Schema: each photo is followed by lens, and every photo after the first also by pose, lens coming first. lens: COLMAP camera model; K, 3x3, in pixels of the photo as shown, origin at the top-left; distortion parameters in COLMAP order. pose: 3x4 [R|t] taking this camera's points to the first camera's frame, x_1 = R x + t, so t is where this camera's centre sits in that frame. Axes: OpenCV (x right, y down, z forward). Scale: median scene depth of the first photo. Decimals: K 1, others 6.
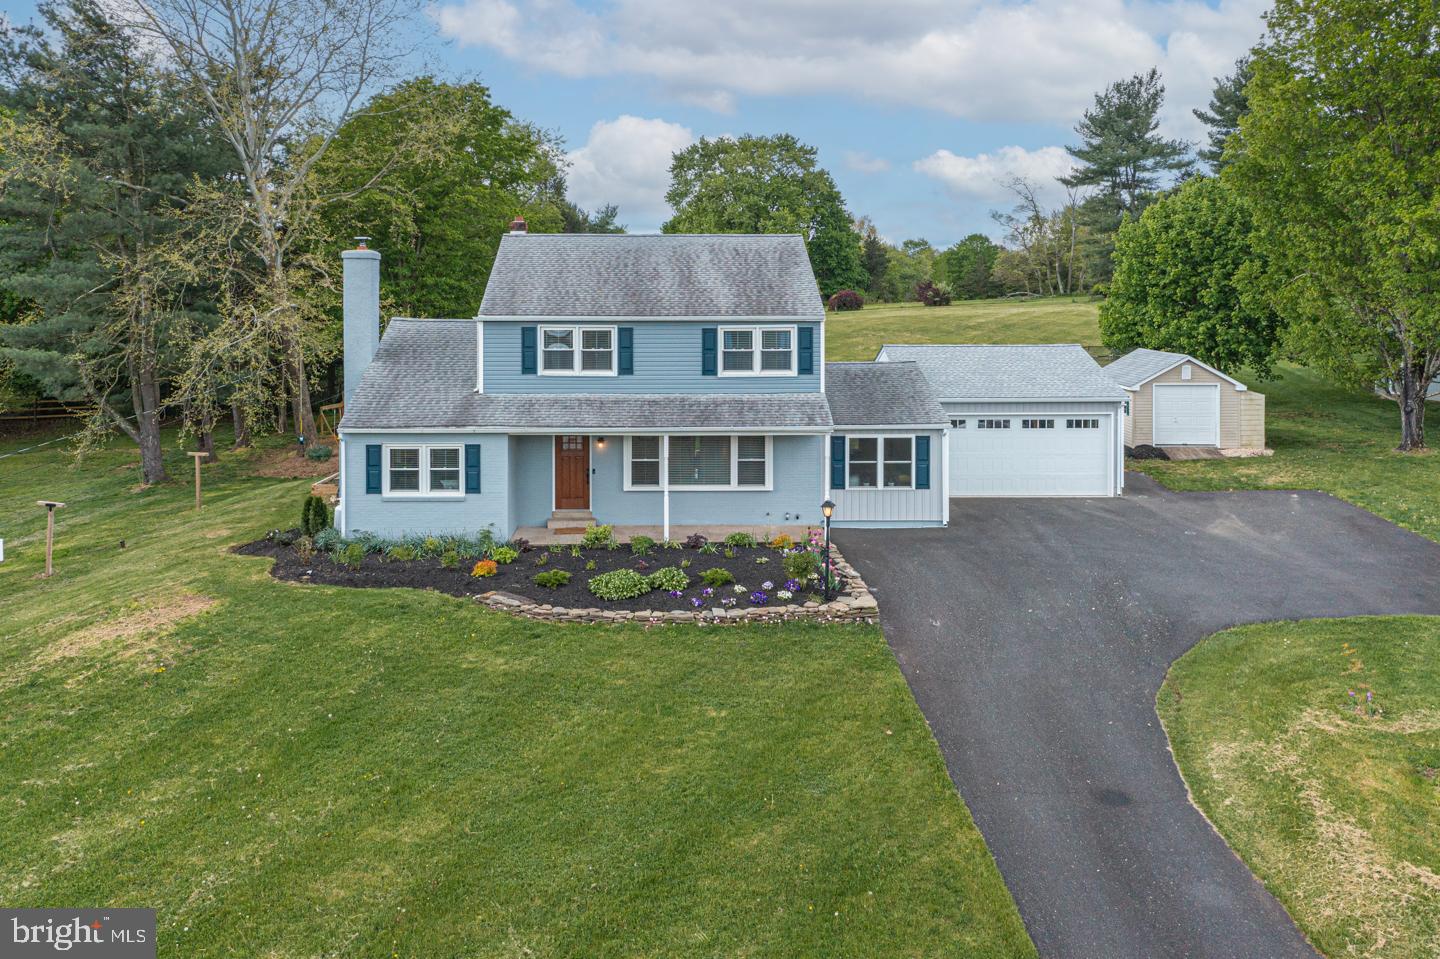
lens RADIAL K [[1164.9, 0, 669.0], [0, 1164.9, 446.9], [0, 0, 1]] dist [0.013130, 0.007755]
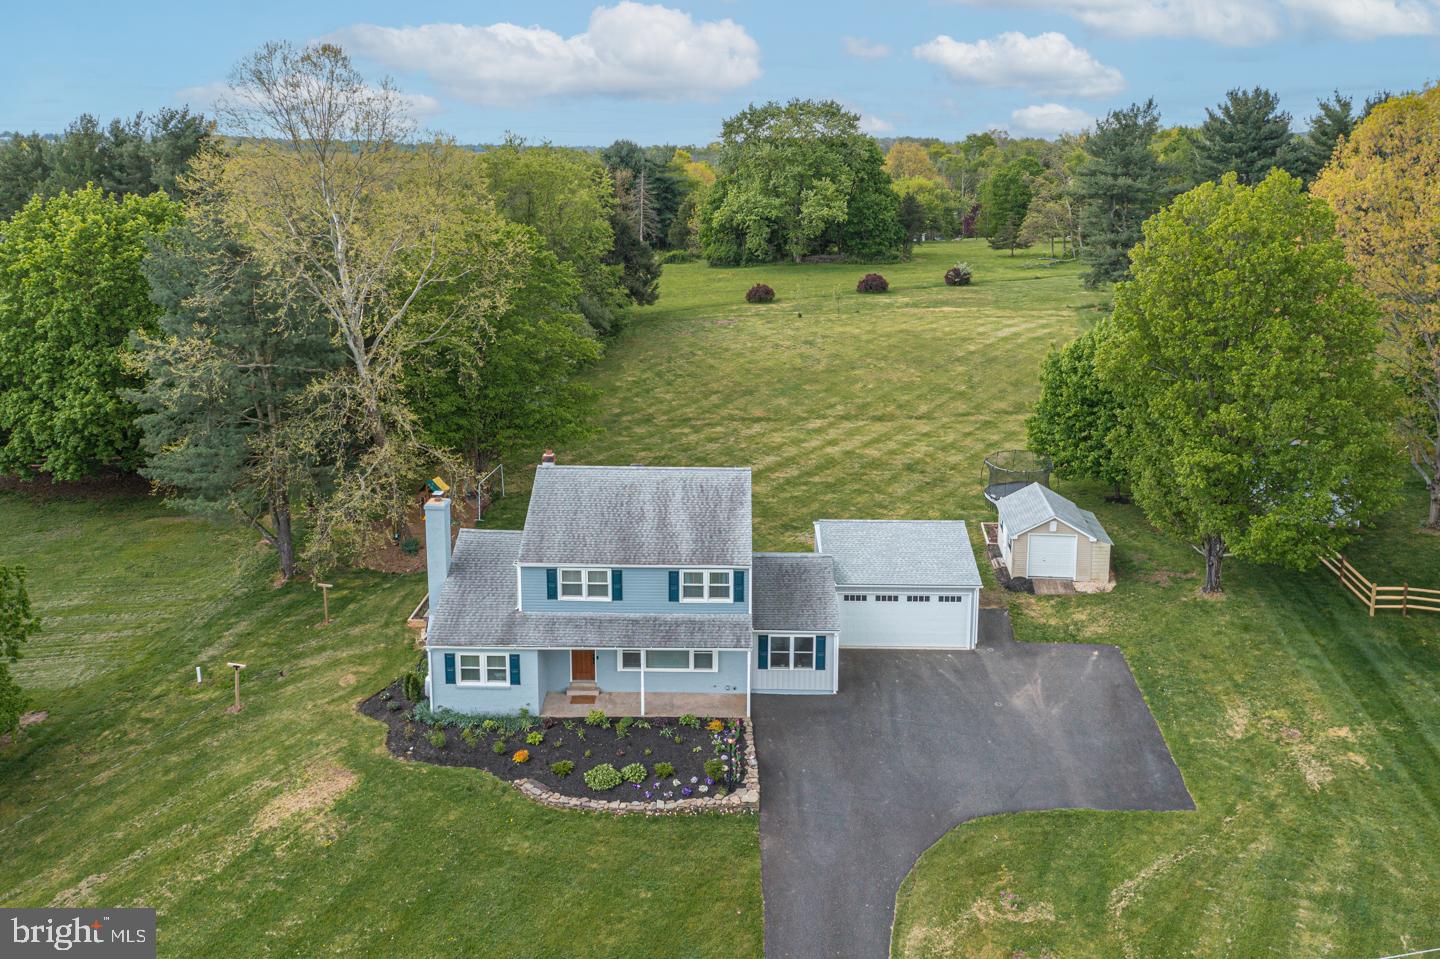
lens RADIAL K [[1135.5, 0, 710.3], [0, 1135.5, 488.3], [0, 0, 1]] dist [0.007959, 0.014160]
pose [[0.999549, 0.012711, -0.027208, 0.118984], [-0.008012, 0.986039, 0.166319, -0.445164], [0.028942, -0.166026, 0.985697, -0.398166]]
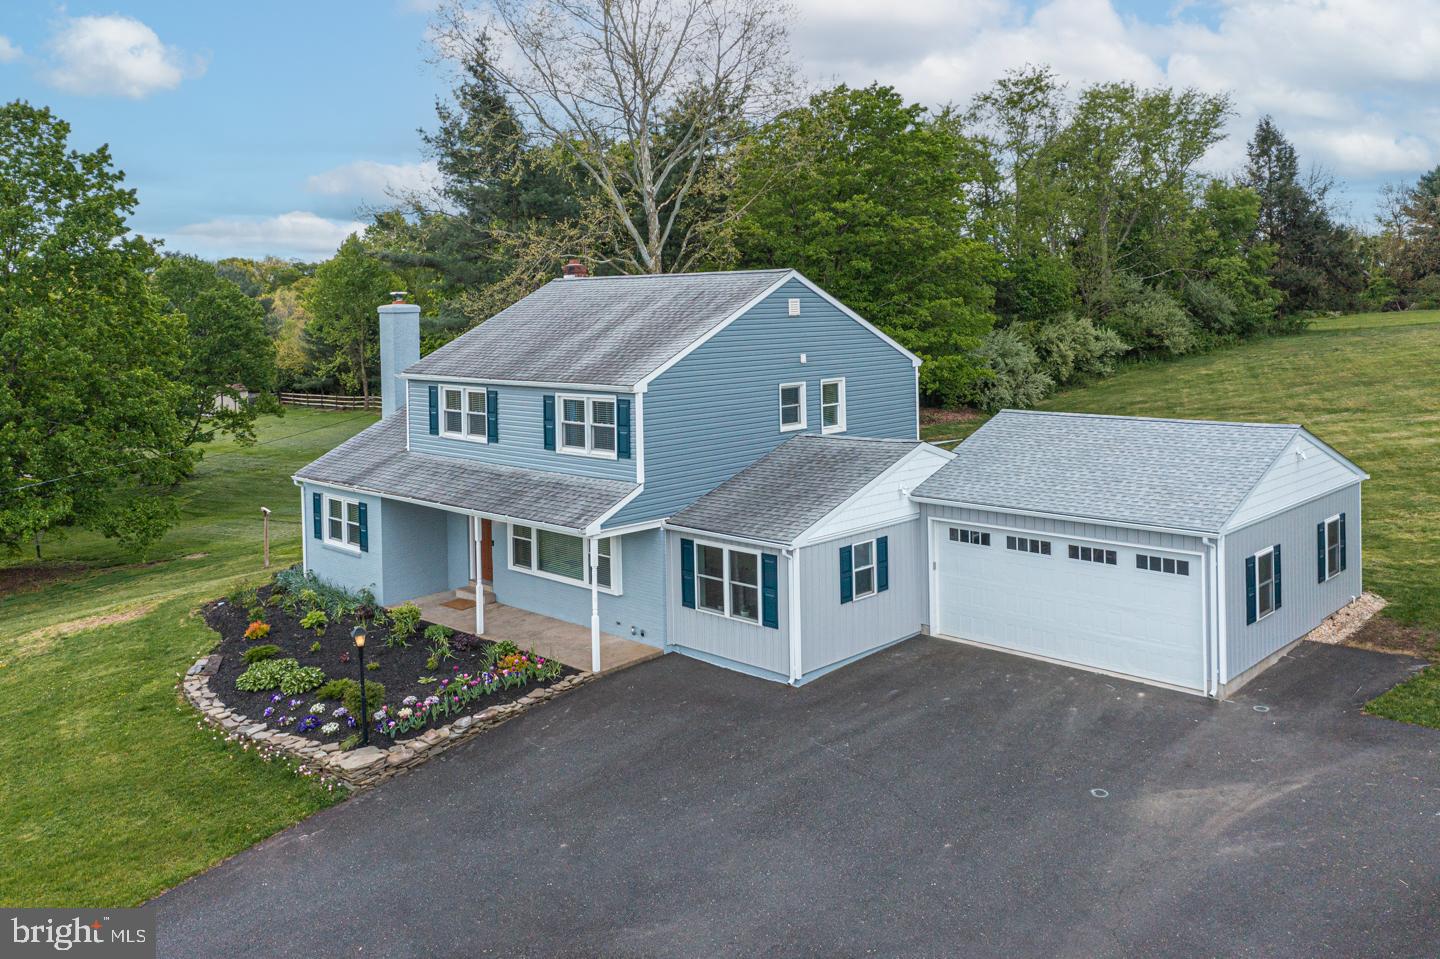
lens RADIAL K [[1135.5, 0, 710.3], [0, 1135.5, 488.3], [0, 0, 1]] dist [0.007959, 0.014160]
pose [[0.708815, 0.099172, -0.698389, 0.703435], [-0.065440, 0.995043, 0.074881, -0.103989], [0.702353, -0.007375, 0.711791, 0.490955]]
